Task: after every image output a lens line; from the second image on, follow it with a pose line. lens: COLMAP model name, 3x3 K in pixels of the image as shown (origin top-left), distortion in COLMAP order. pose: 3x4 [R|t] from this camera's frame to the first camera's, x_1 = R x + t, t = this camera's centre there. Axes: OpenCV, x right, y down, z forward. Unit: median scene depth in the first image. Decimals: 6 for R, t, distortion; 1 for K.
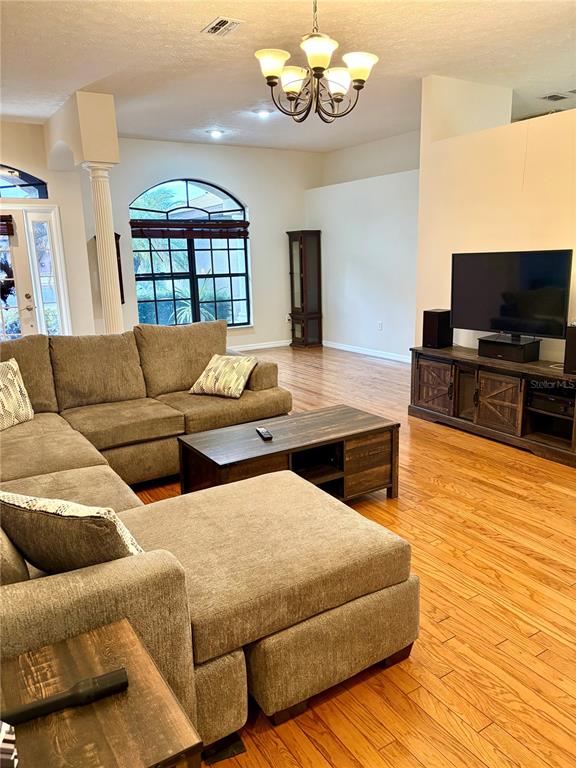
lens RADIAL K [[580.3, 0, 290.4], [0, 580.3, 387.2], [0, 0, 1]] dist [0.055695, -0.060694]
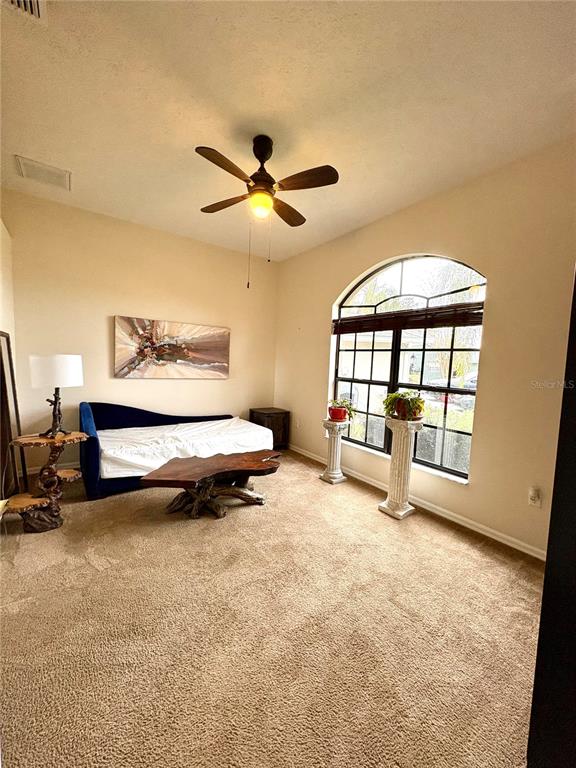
lens RADIAL K [[304.9, 0, 288.0], [0, 304.9, 384.0], [0, 0, 1]] dist [0.001048, 0.000266]
pose [[0.045899, 0.120897, -0.991603, 0.402070], [-0.241777, 0.964481, 0.106399, -0.366882], [0.969246, 0.234863, 0.073499, 1.541780]]
